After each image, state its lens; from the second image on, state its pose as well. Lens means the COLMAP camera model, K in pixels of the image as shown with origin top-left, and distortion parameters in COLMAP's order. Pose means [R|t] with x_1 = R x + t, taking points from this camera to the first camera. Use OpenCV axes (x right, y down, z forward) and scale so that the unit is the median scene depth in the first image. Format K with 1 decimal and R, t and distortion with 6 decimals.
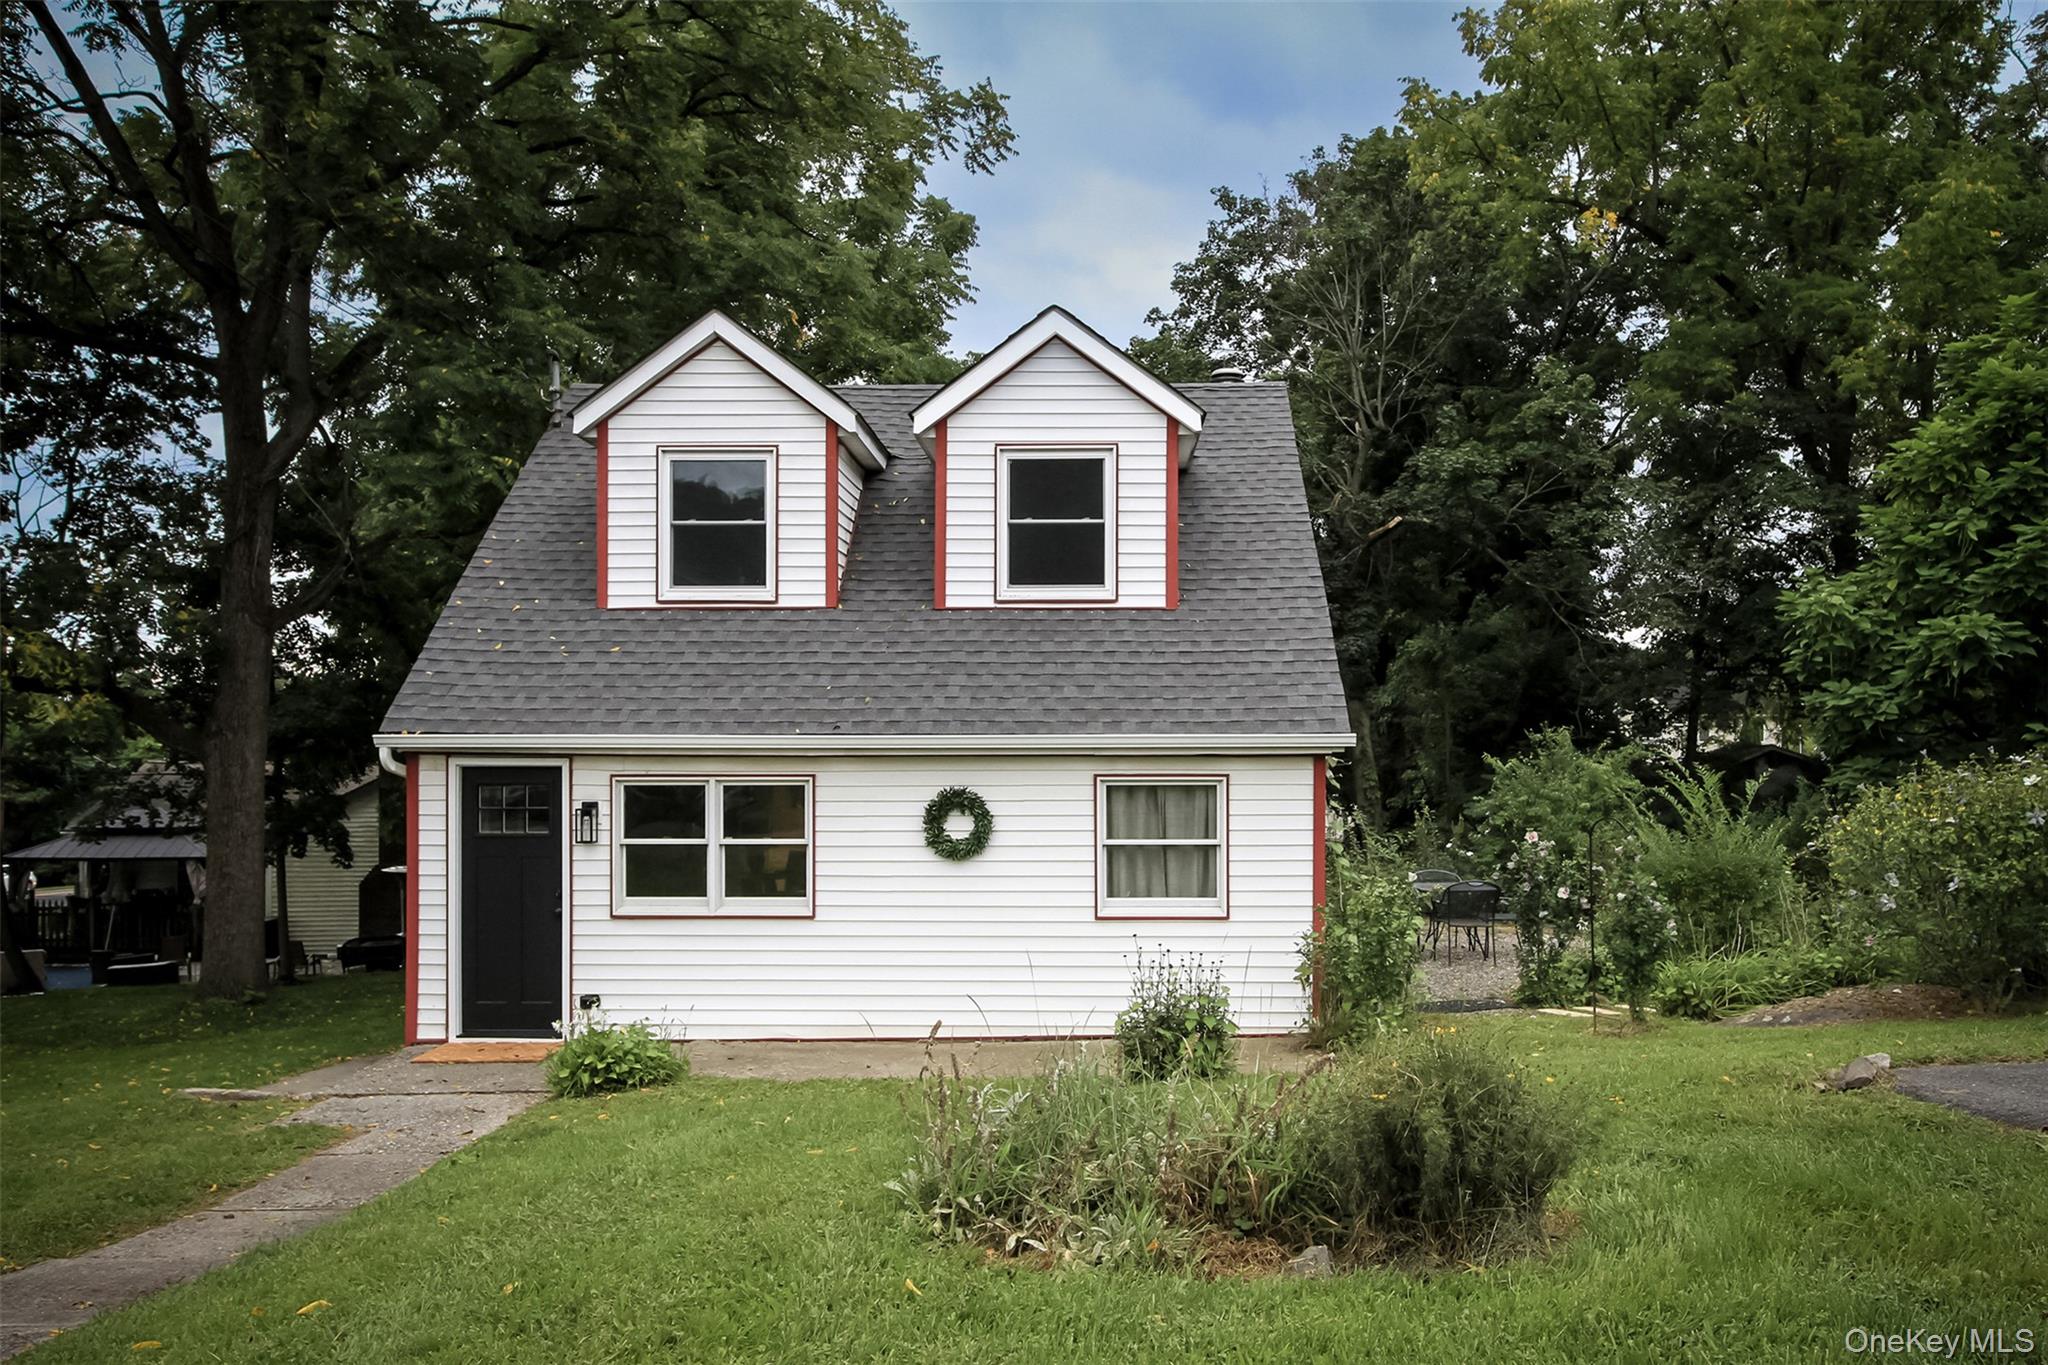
lens RADIAL K [[1586.3, 0, 1071.8], [0, 1586.3, 730.0], [0, 0, 1]] dist [-0.002989, 0.005098]
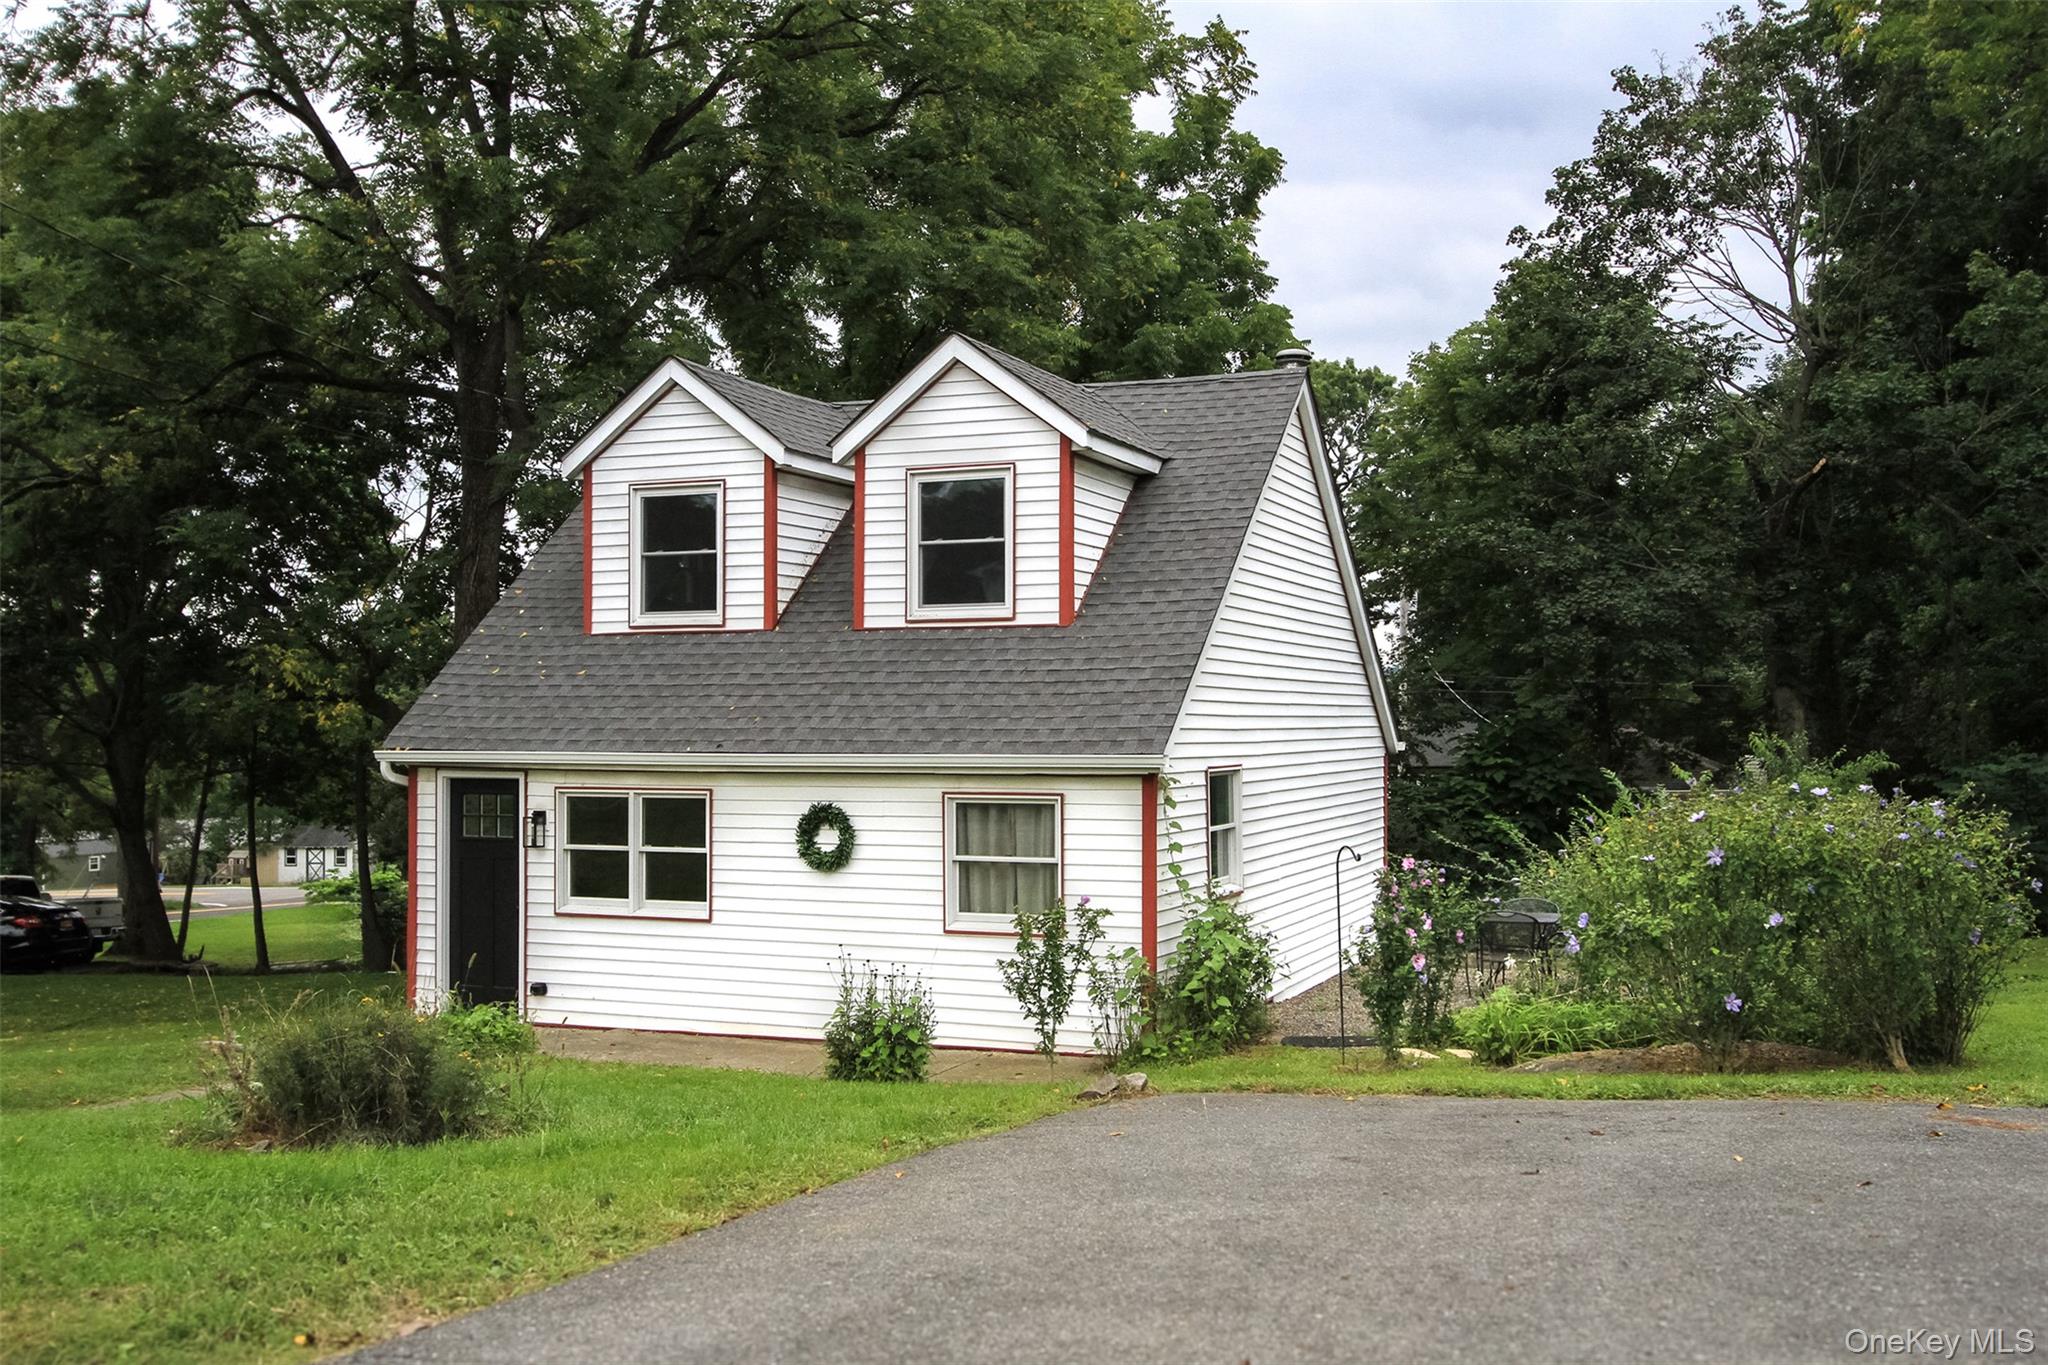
lens RADIAL K [[1919.9, 0, 1022.6], [0, 1919.9, 688.2], [0, 0, 1]] dist [0.021434, 0.000000]
pose [[0.931826, -0.007552, -0.362828, 0.506312], [0.003401, 0.999921, -0.012078, -0.023763], [0.362890, 0.010020, 0.931778, -0.144442]]
